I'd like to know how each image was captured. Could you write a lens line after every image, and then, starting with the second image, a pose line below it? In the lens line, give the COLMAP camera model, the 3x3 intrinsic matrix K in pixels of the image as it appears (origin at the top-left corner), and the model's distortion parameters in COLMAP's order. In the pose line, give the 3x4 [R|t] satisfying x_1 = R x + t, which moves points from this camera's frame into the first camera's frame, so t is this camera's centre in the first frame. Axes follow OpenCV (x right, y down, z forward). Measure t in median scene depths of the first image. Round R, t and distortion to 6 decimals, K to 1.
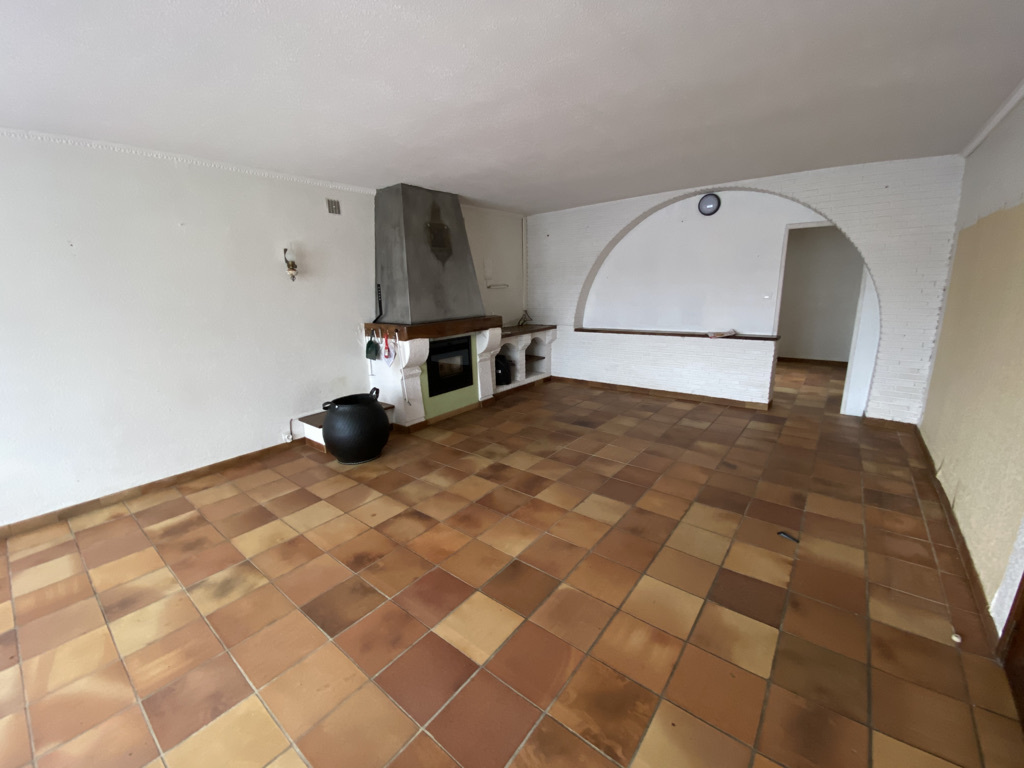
lens RADIAL K [[415.8, 0, 512.0], [0, 415.8, 384.0], [0, 0, 1]] dist [0.032297, -0.023402]
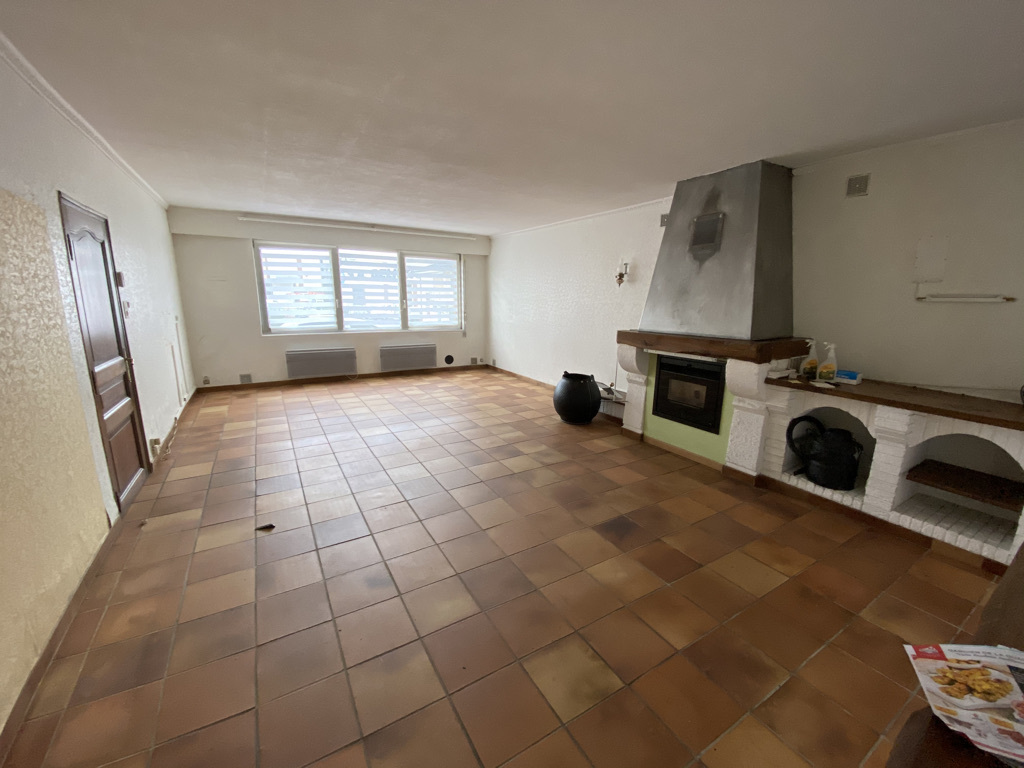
lens RADIAL K [[415.8, 0, 512.0], [0, 415.8, 384.0], [0, 0, 1]] dist [0.032297, -0.023402]
pose [[-0.361035, 0.216208, -0.907142, 0.740453], [-0.220980, 0.925212, 0.308464, -0.248080], [0.905992, 0.311827, -0.286257, 0.987684]]
